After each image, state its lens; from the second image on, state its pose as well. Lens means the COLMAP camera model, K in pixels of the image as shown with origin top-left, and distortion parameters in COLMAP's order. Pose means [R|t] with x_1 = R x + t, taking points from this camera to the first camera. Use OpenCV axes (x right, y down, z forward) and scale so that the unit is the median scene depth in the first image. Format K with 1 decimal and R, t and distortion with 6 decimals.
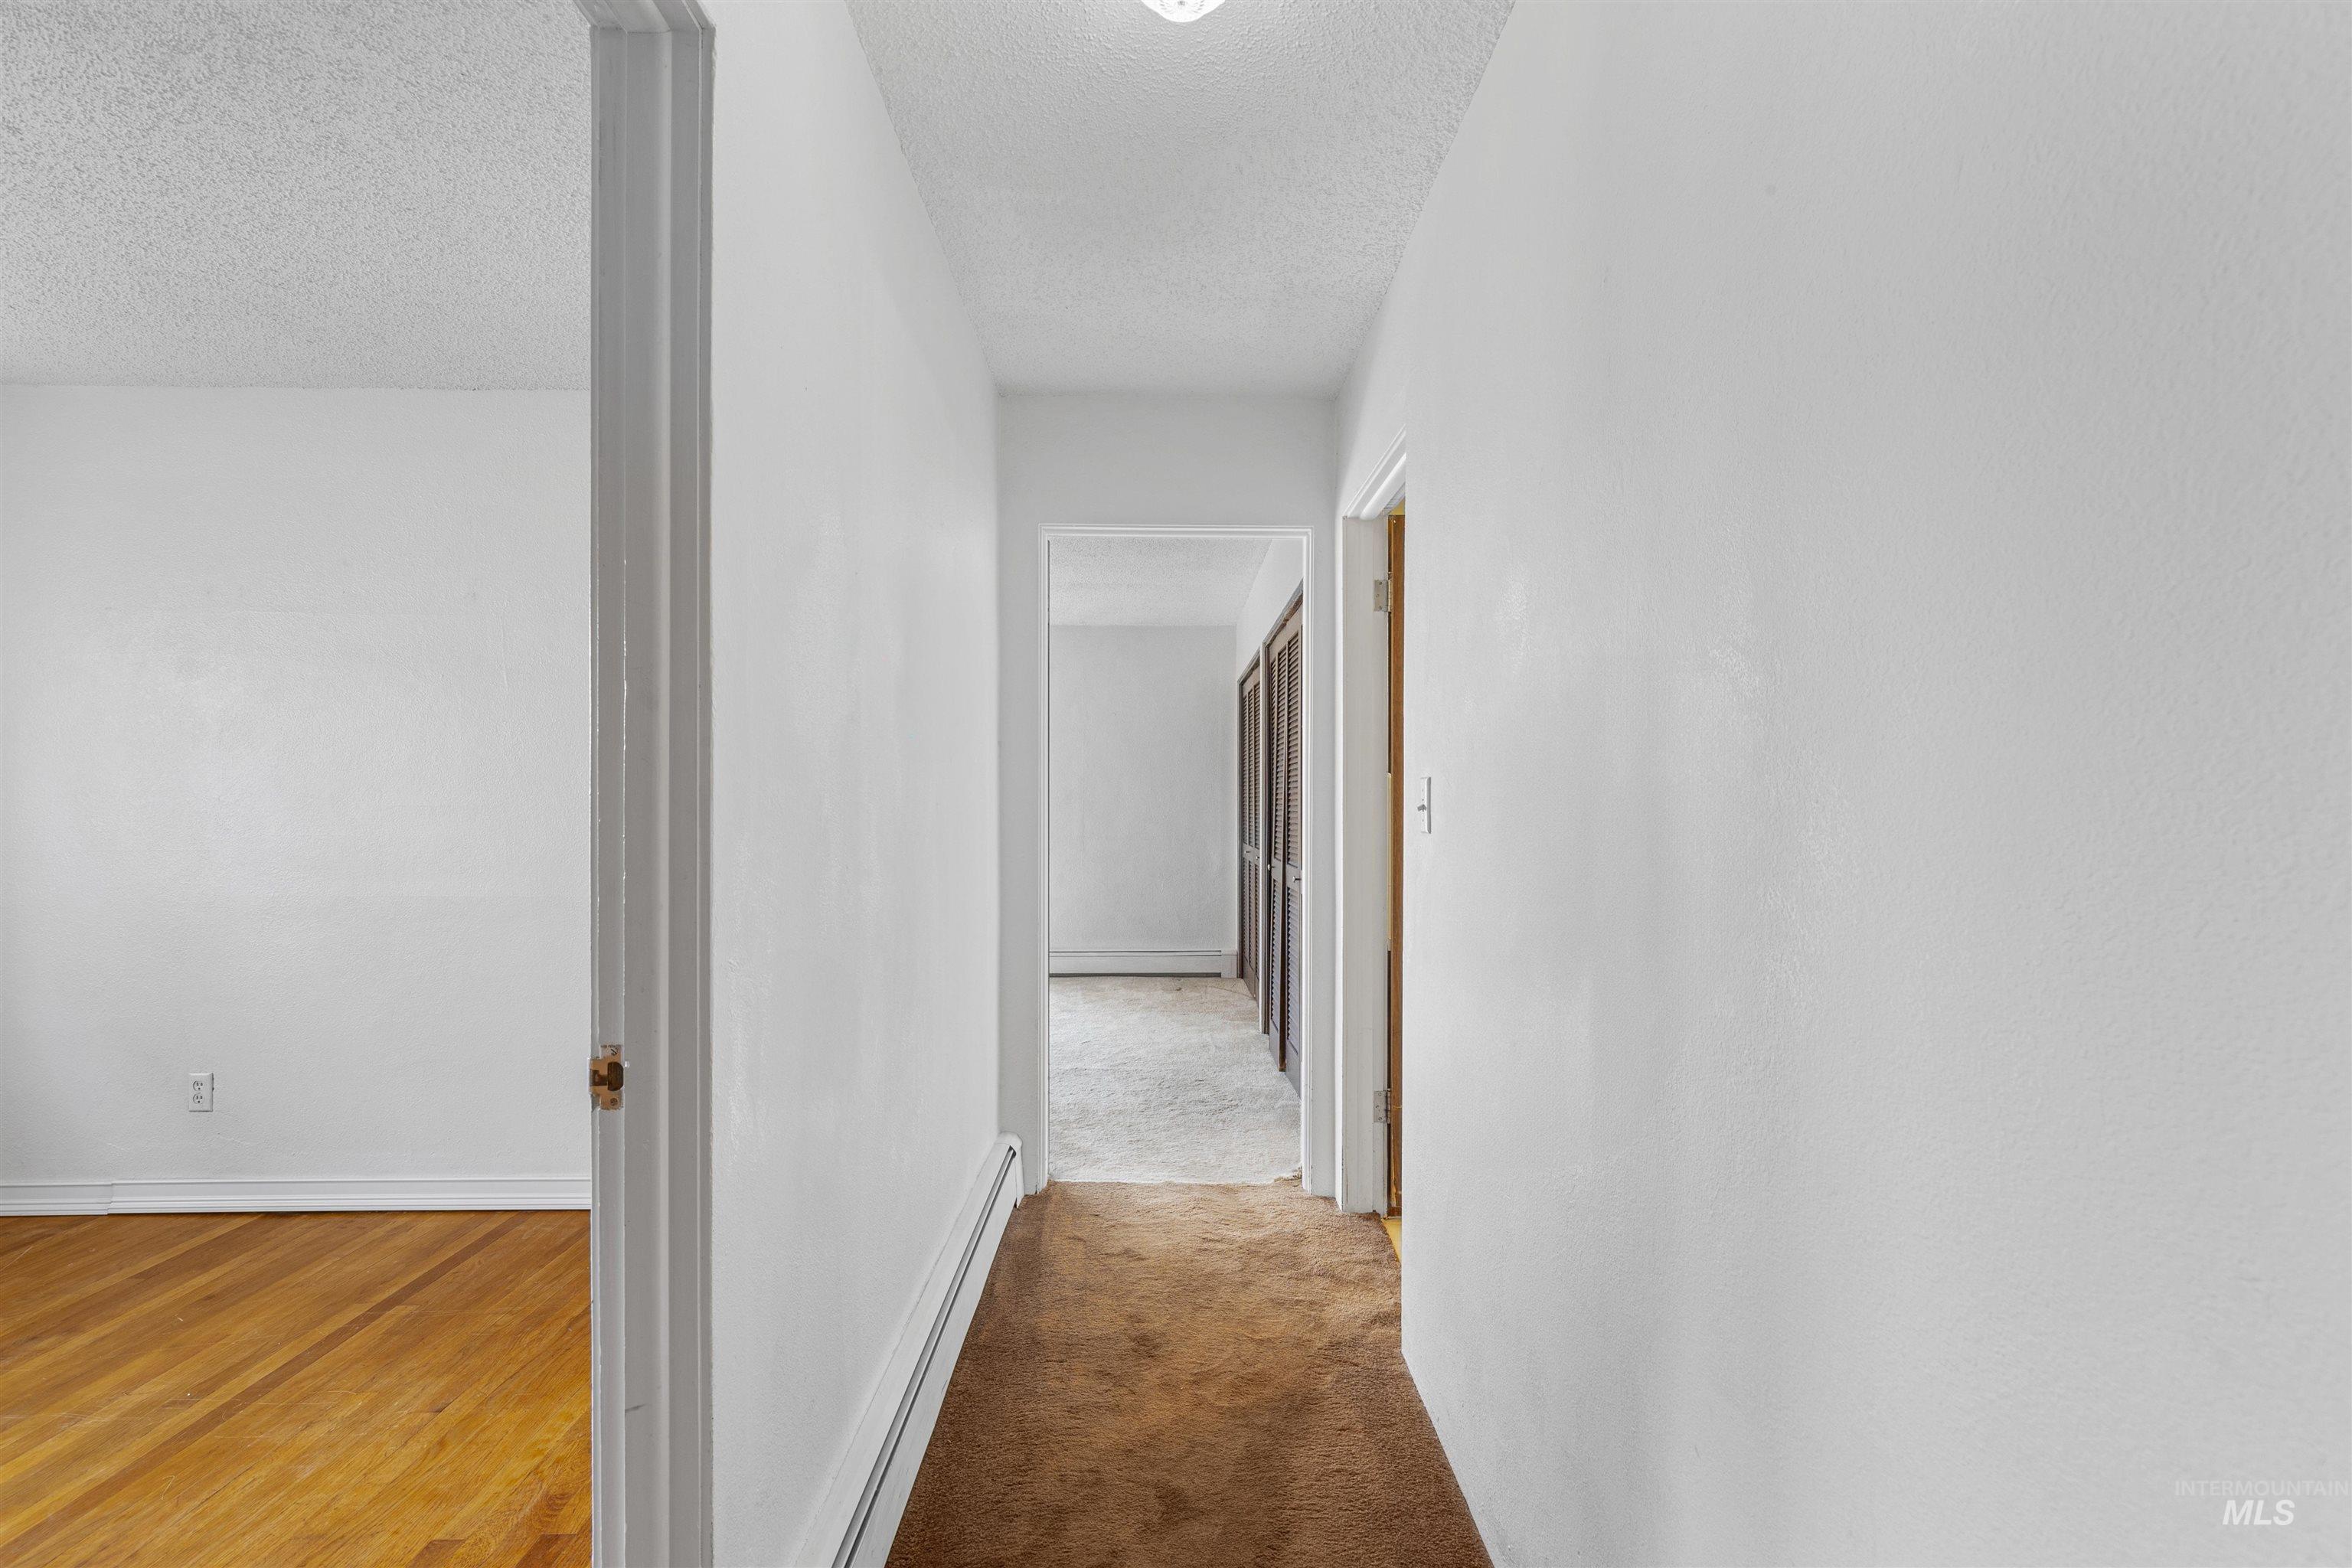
lens RADIAL K [[1077.1, 0, 1178.6], [0, 1077.1, 800.1], [0, 0, 1]] dist [0.001276, 0.003020]
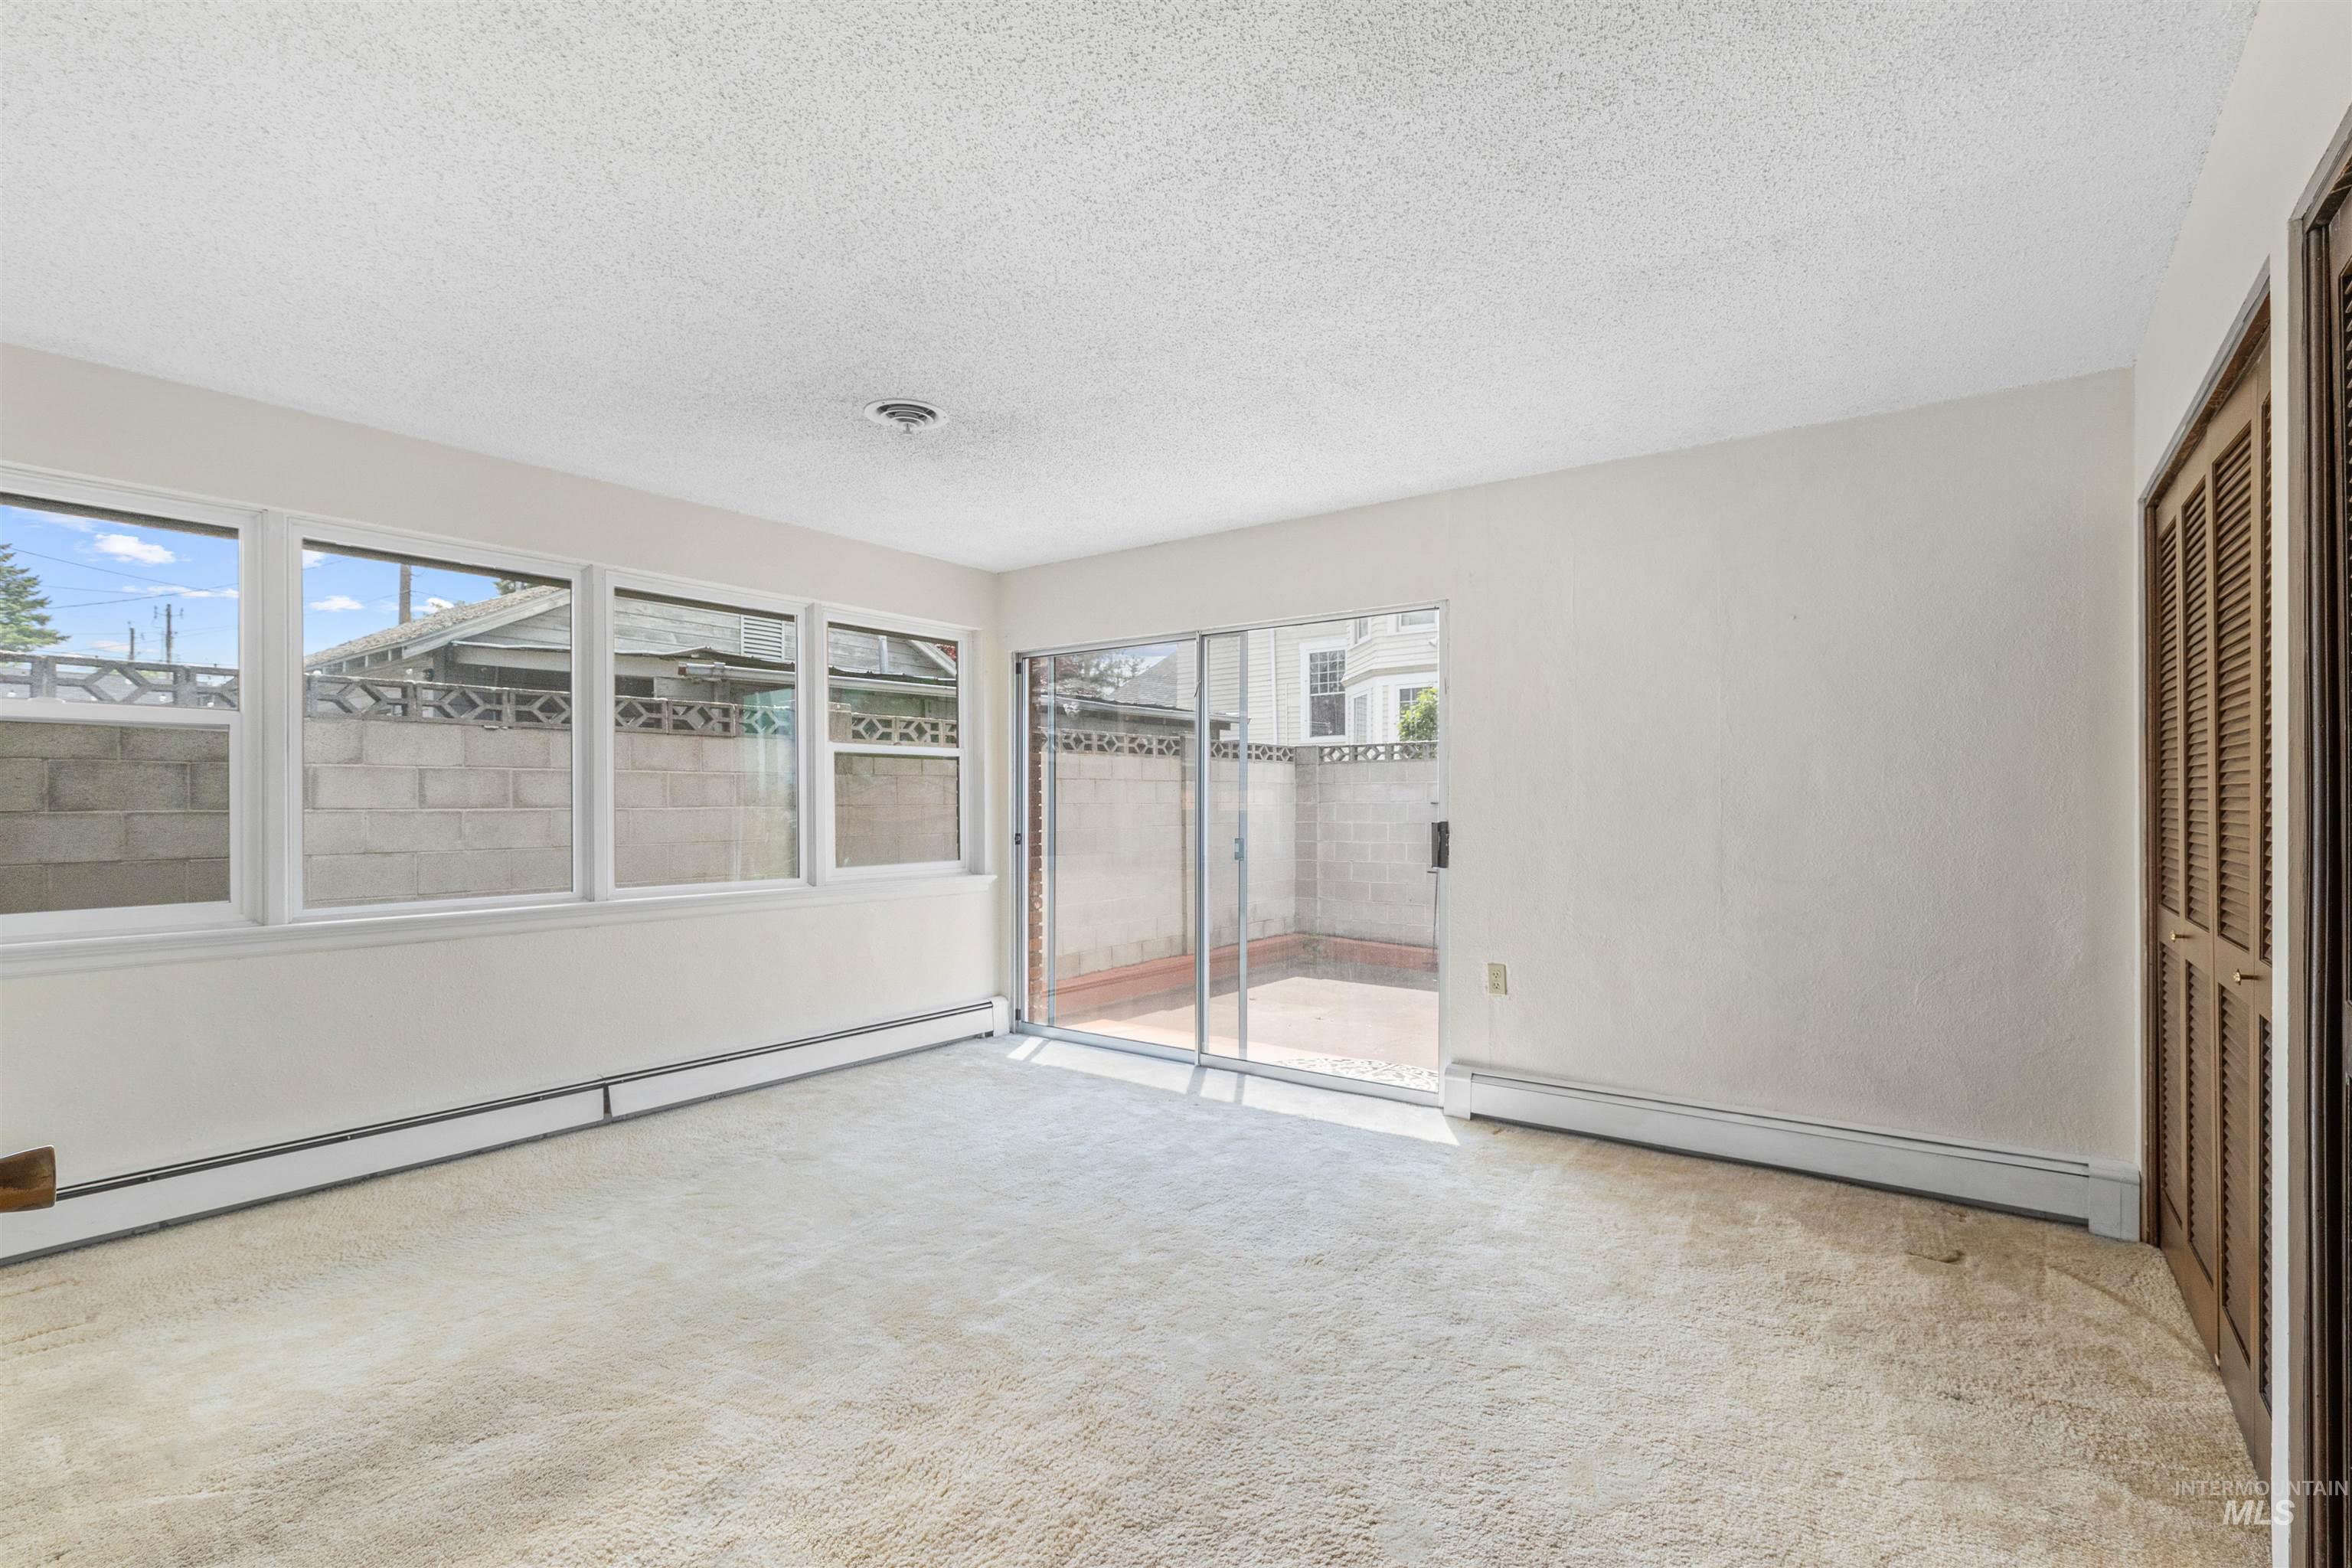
lens RADIAL K [[1077.1, 0, 1186.1], [0, 1077.1, 798.7], [0, 0, 1]] dist [0.001276, 0.003020]
pose [[0.794545, -0.003470, -0.607196, 0.029530], [0.001642, 0.999992, -0.003566, 0.002095], [0.607204, 0.001836, 0.794544, 0.818702]]
